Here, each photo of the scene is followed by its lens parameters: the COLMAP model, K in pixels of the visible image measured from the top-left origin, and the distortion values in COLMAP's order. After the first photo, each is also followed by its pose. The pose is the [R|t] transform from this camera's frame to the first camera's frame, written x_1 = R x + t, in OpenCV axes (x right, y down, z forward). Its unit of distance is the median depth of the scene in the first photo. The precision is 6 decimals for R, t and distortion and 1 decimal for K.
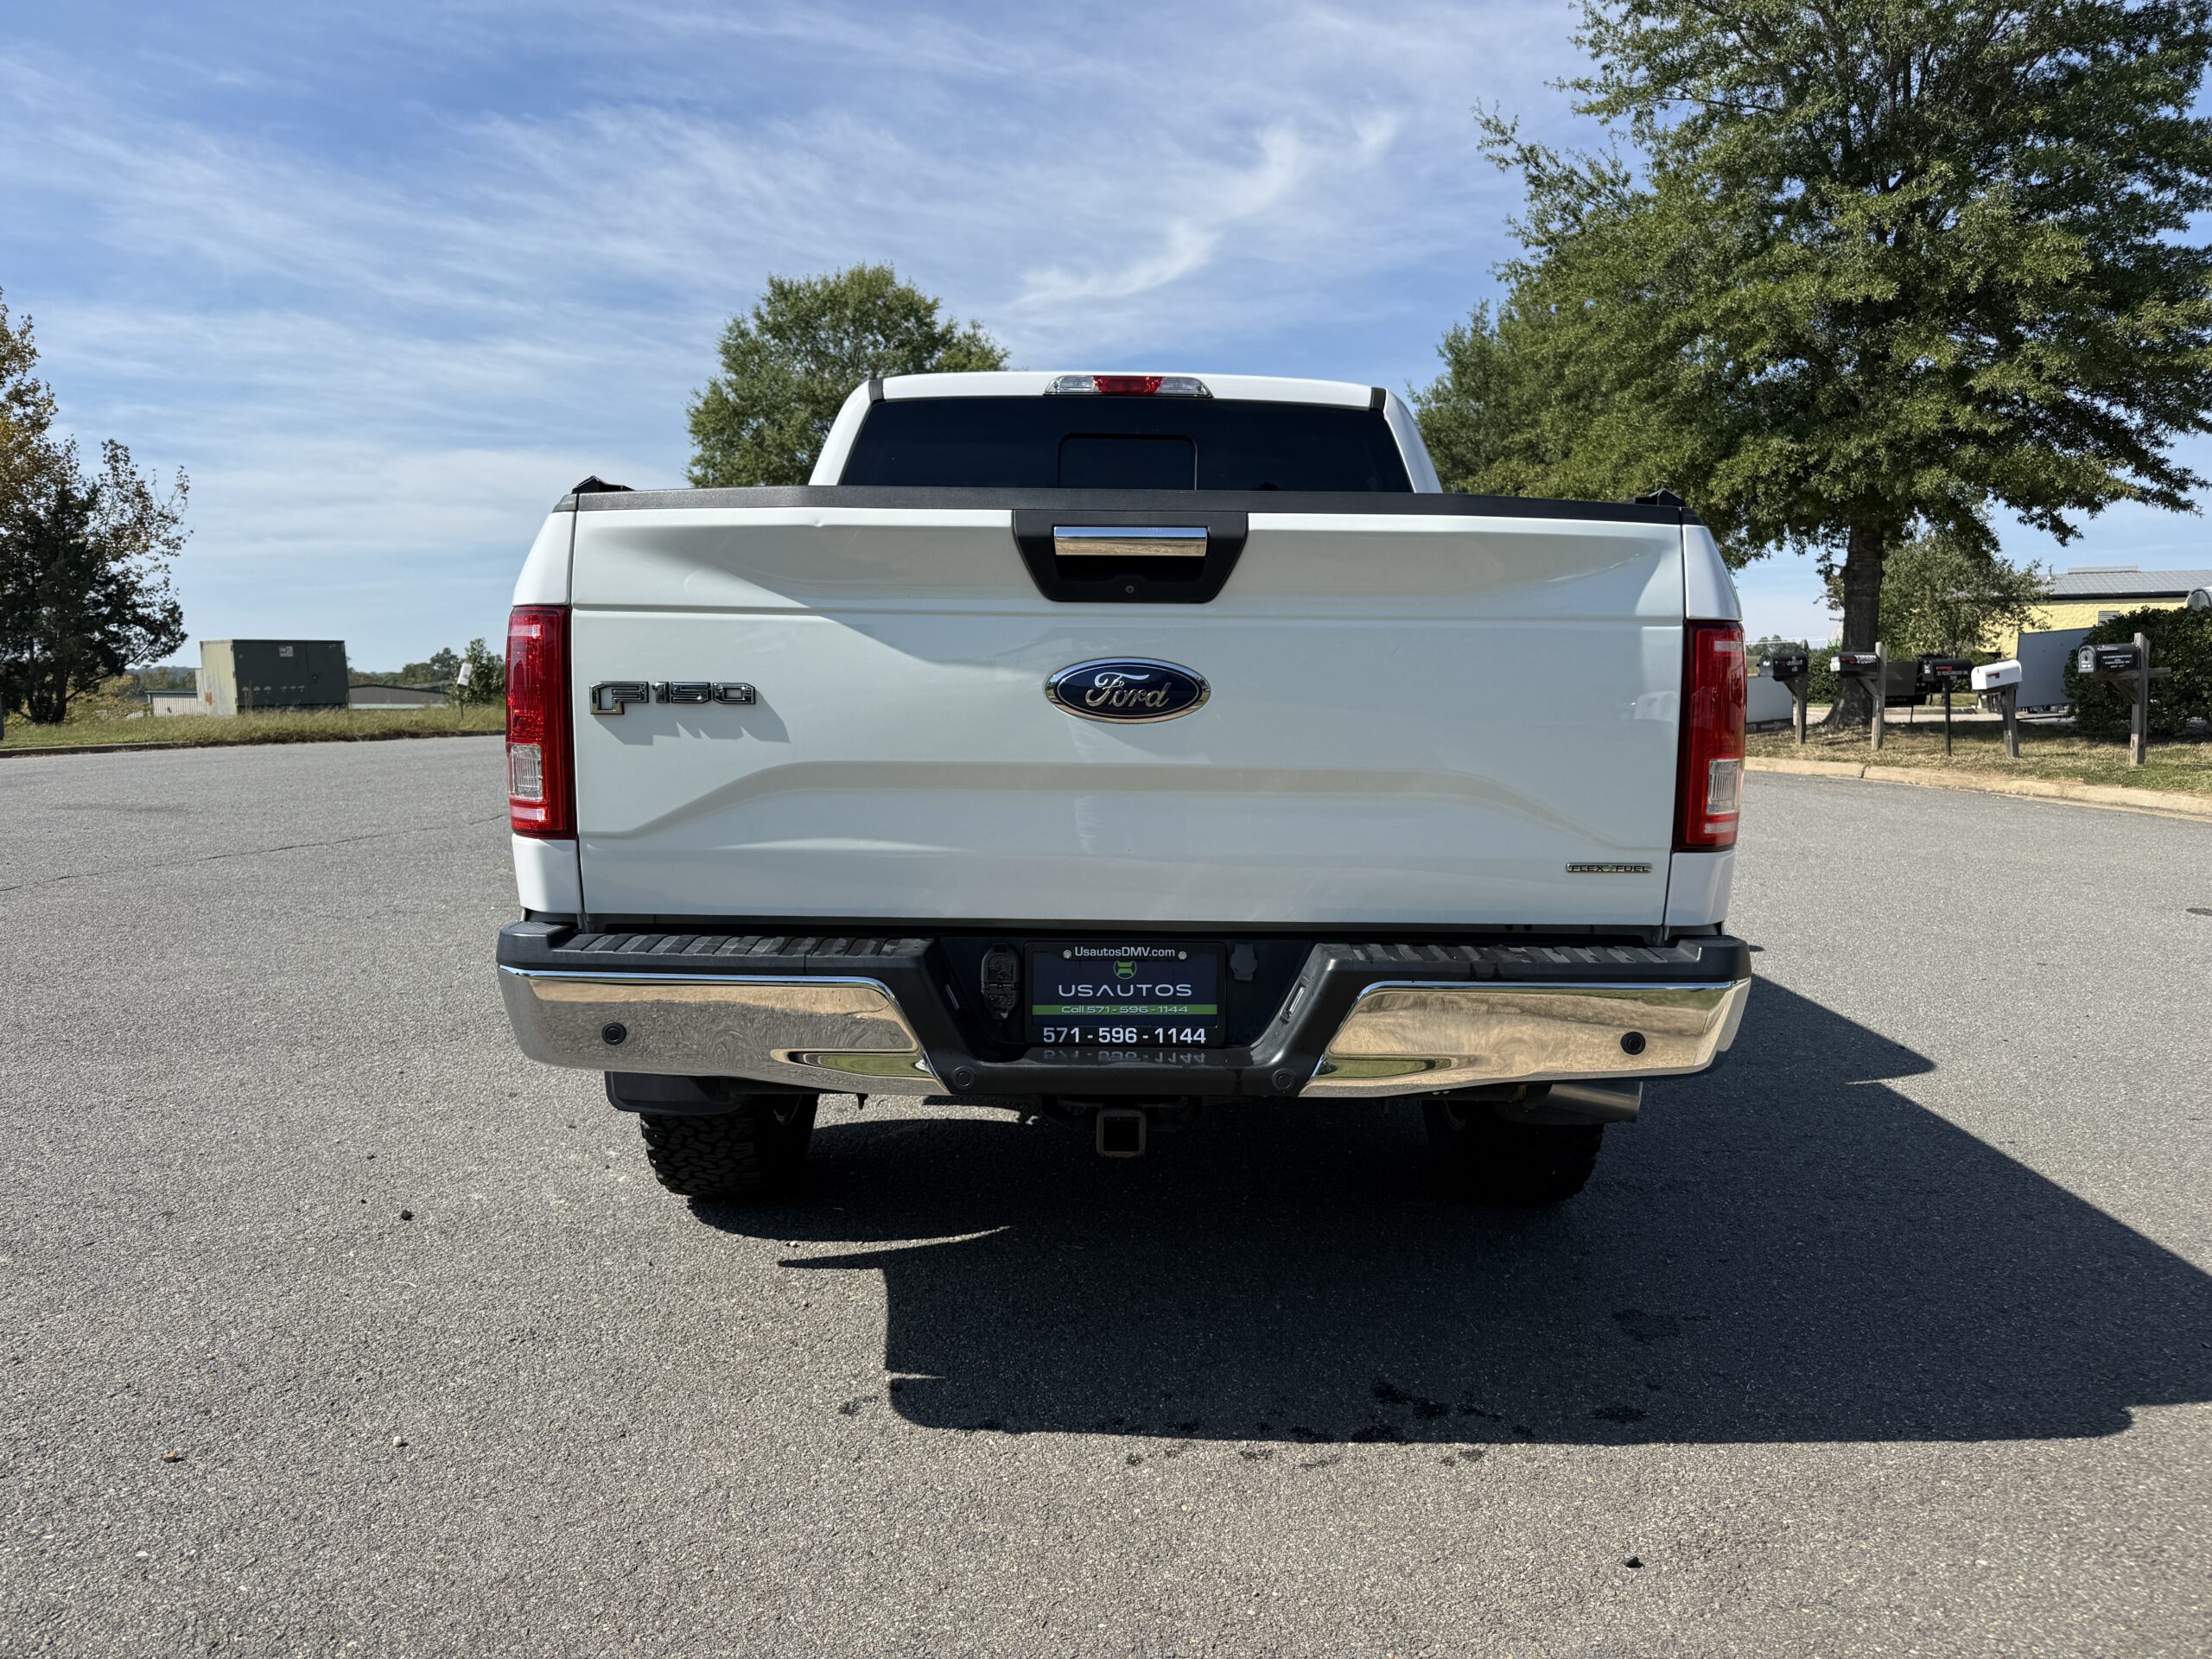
lens RADIAL K [[1553.9, 0, 1134.7], [0, 1553.9, 827.2], [0, 0, 1]] dist [0.033392, -0.033179]
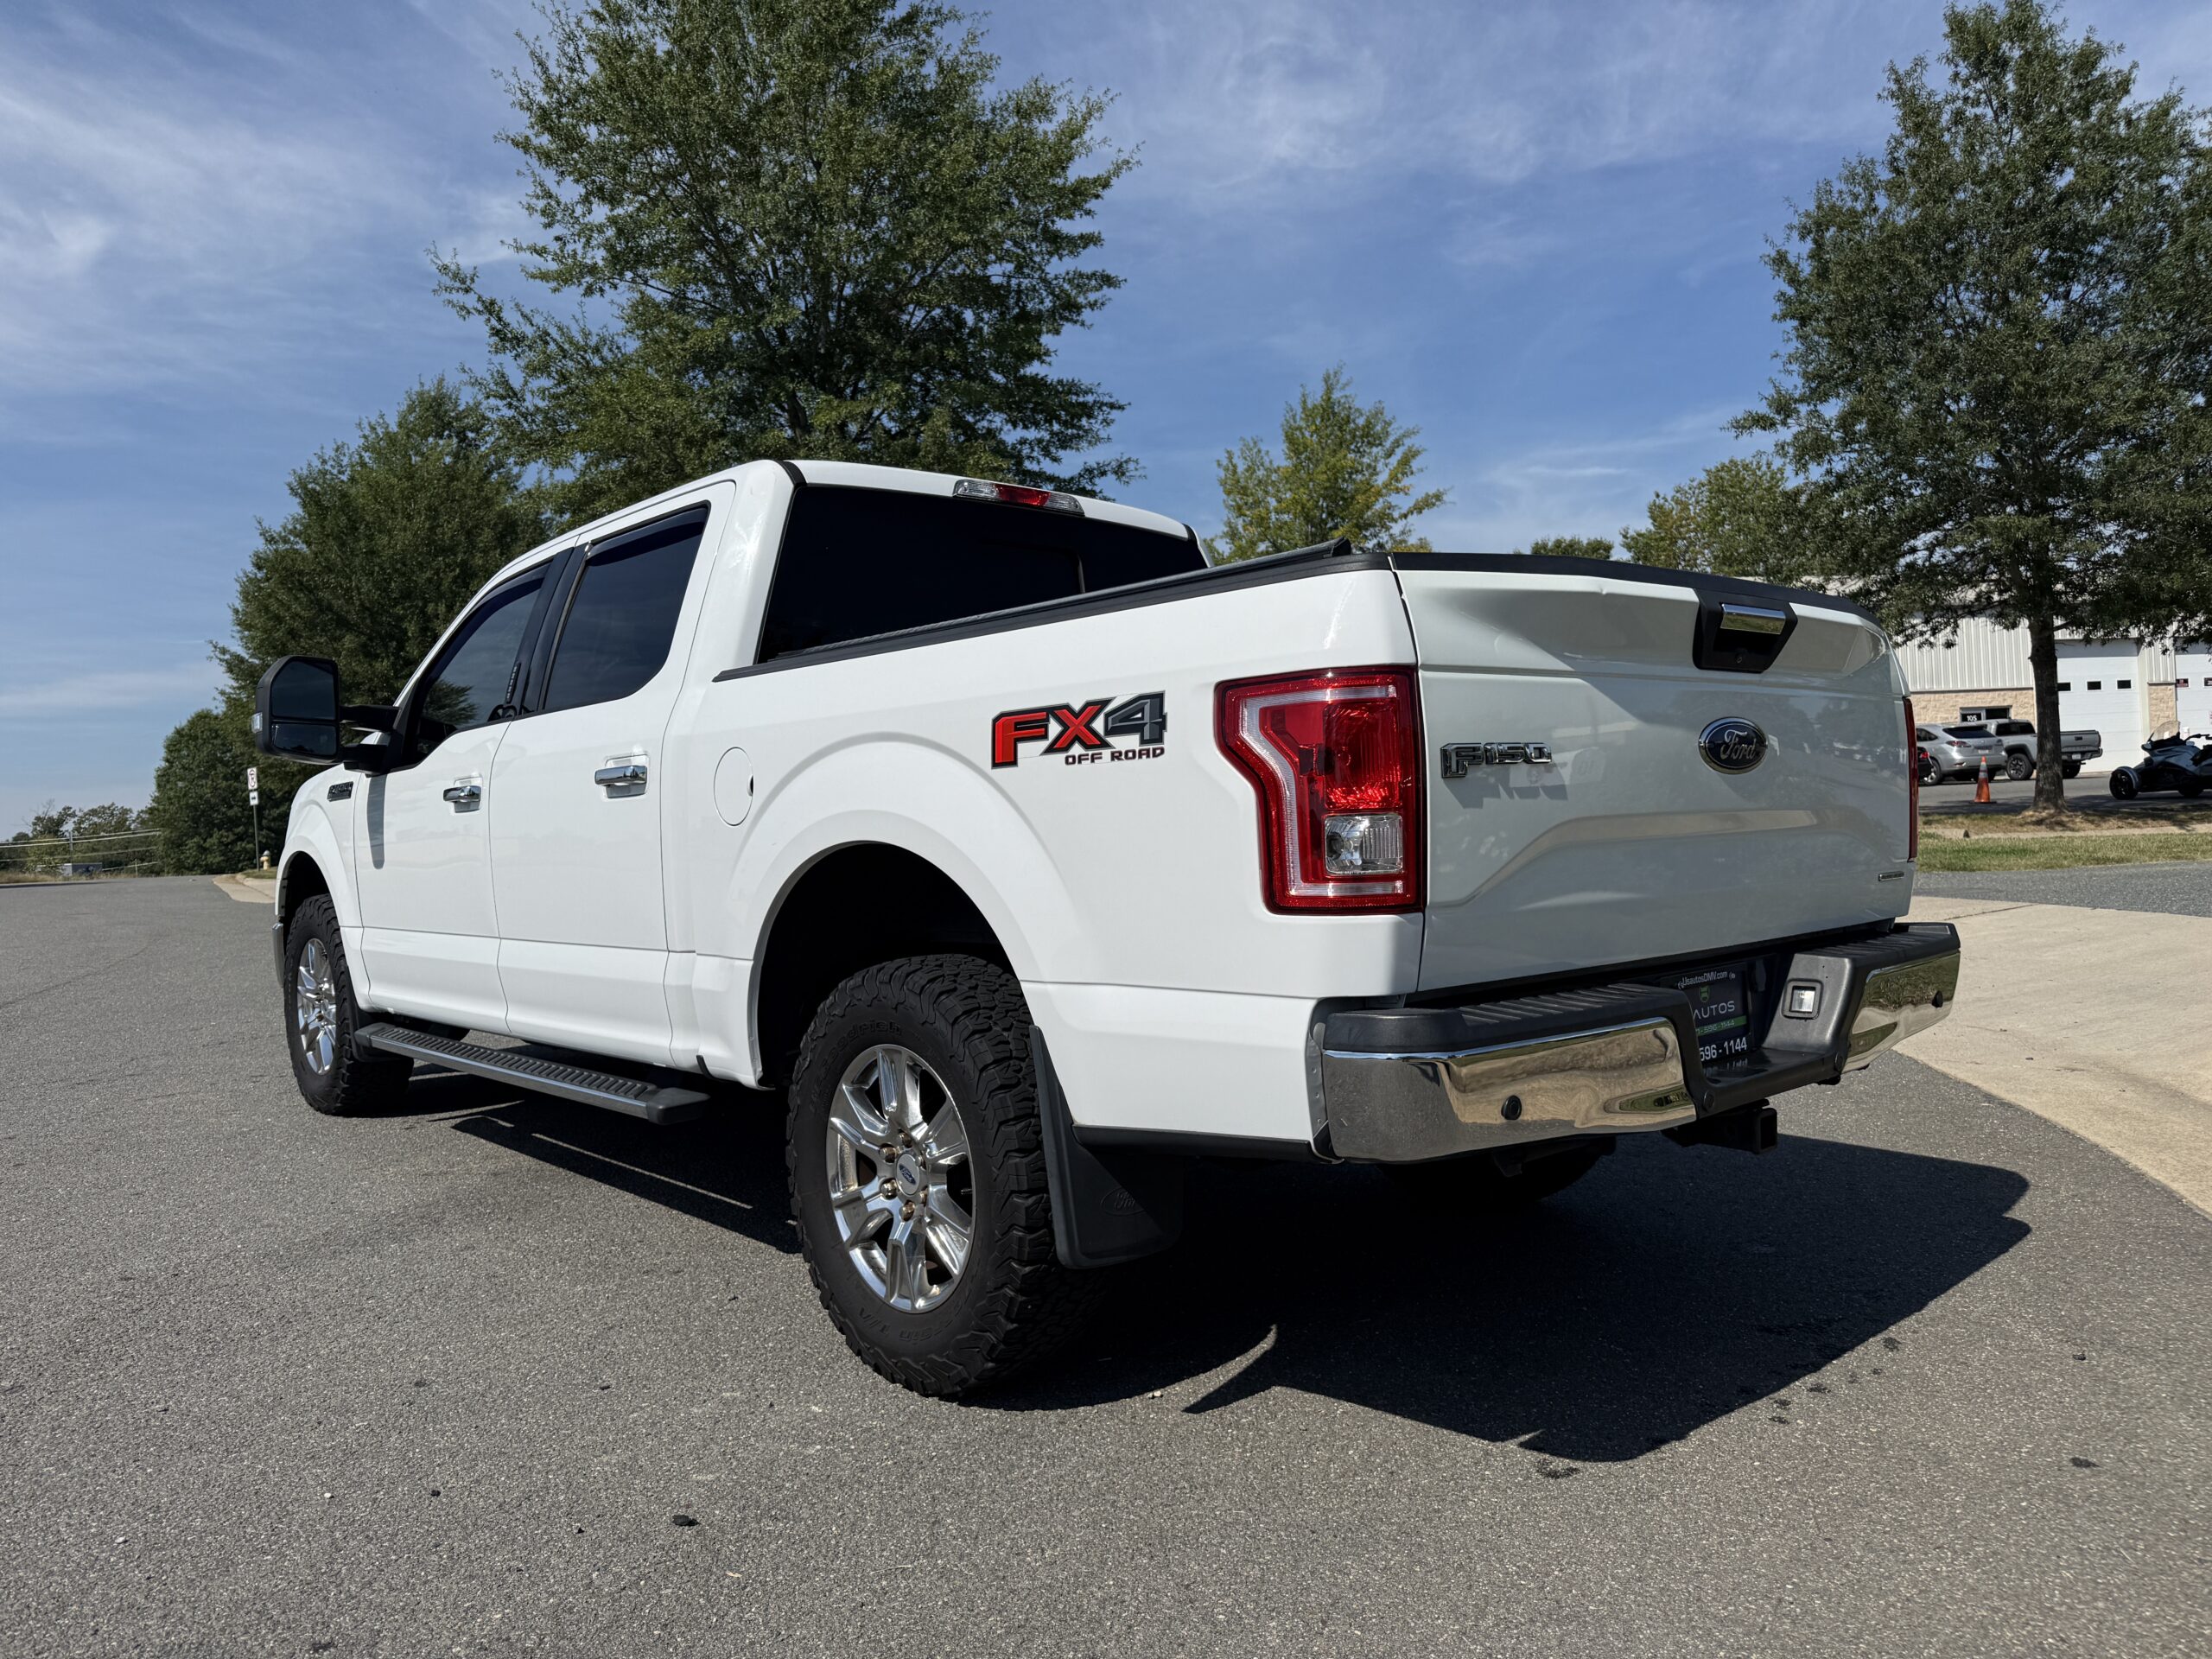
lens RADIAL K [[1553.9, 0, 1096.9], [0, 1553.9, 827.4], [0, 0, 1]] dist [0.033392, -0.033179]
pose [[0.748215, -0.035760, 0.662492, -0.145720], [0.103997, 0.992524, -0.063879, -0.000465], [-0.655254, 0.116693, 0.746341, 0.055330]]
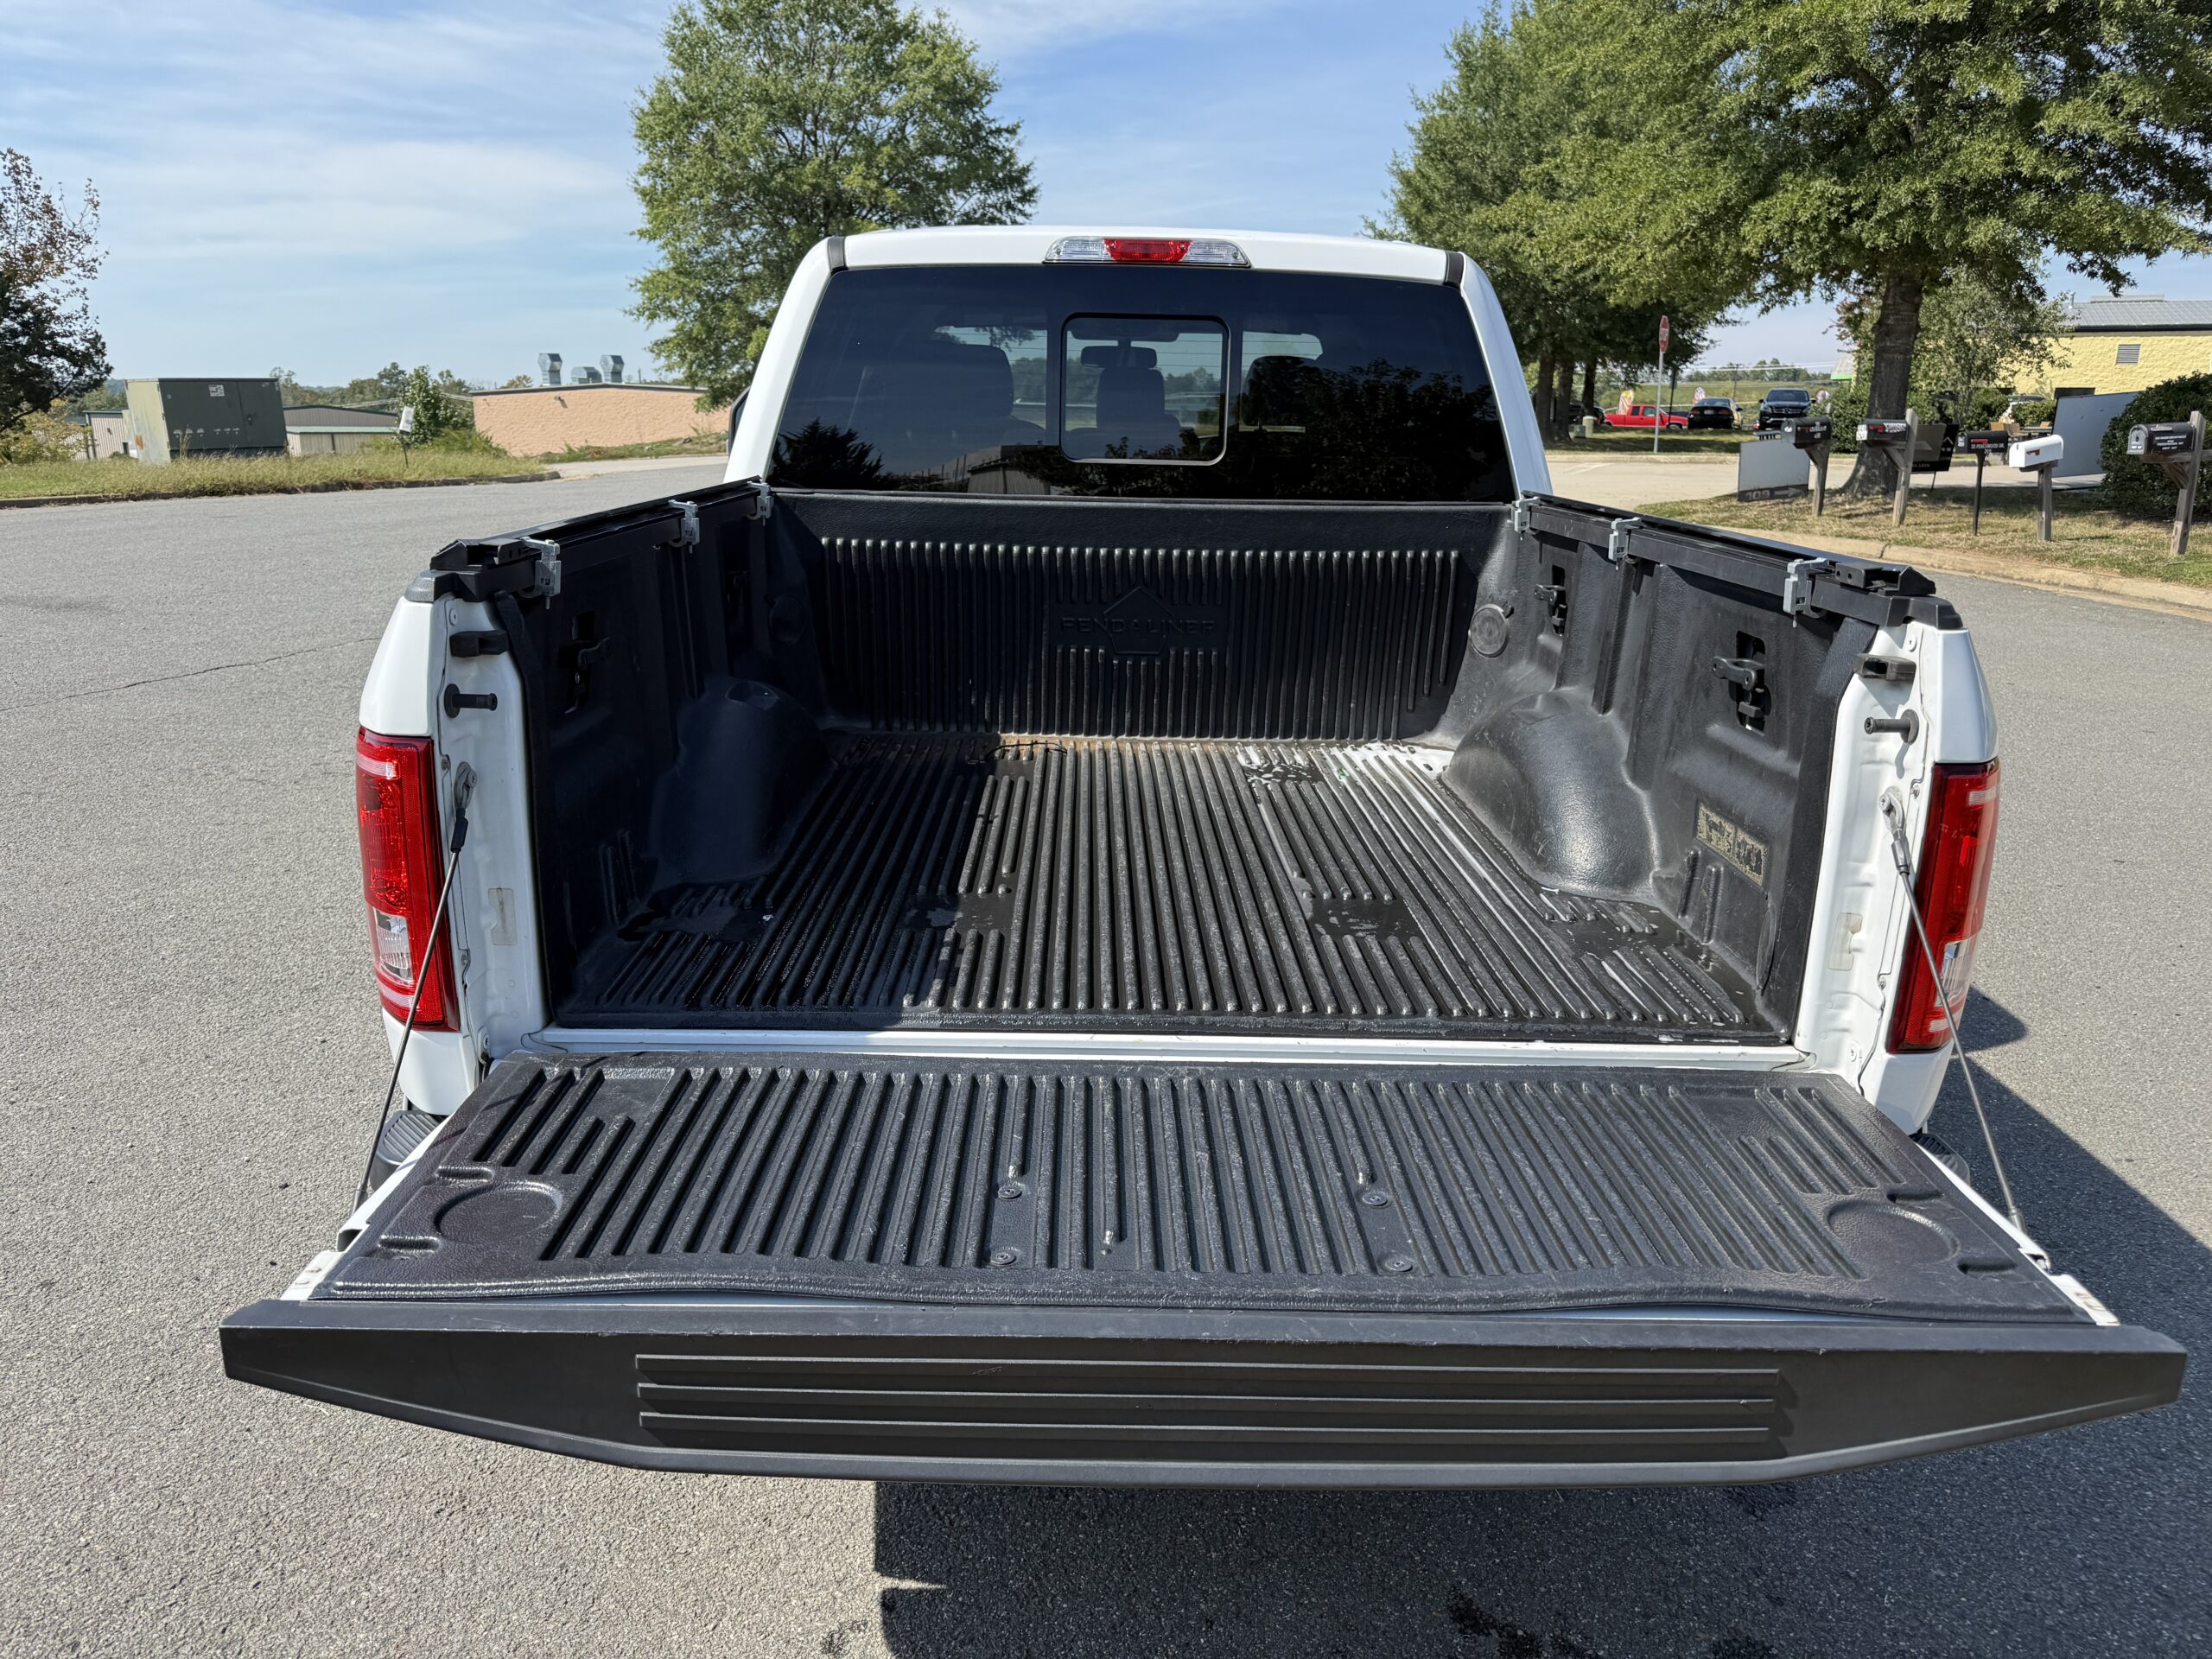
lens RADIAL K [[1553.9, 0, 1110.7], [0, 1553.9, 814.1], [0, 0, 1]] dist [0.033392, -0.033179]
pose [[0.999965, 0.007607, 0.003487, -0.005426], [-0.008080, 0.986135, 0.165750, -0.029451], [-0.002178, -0.165772, 0.986162, 0.033123]]
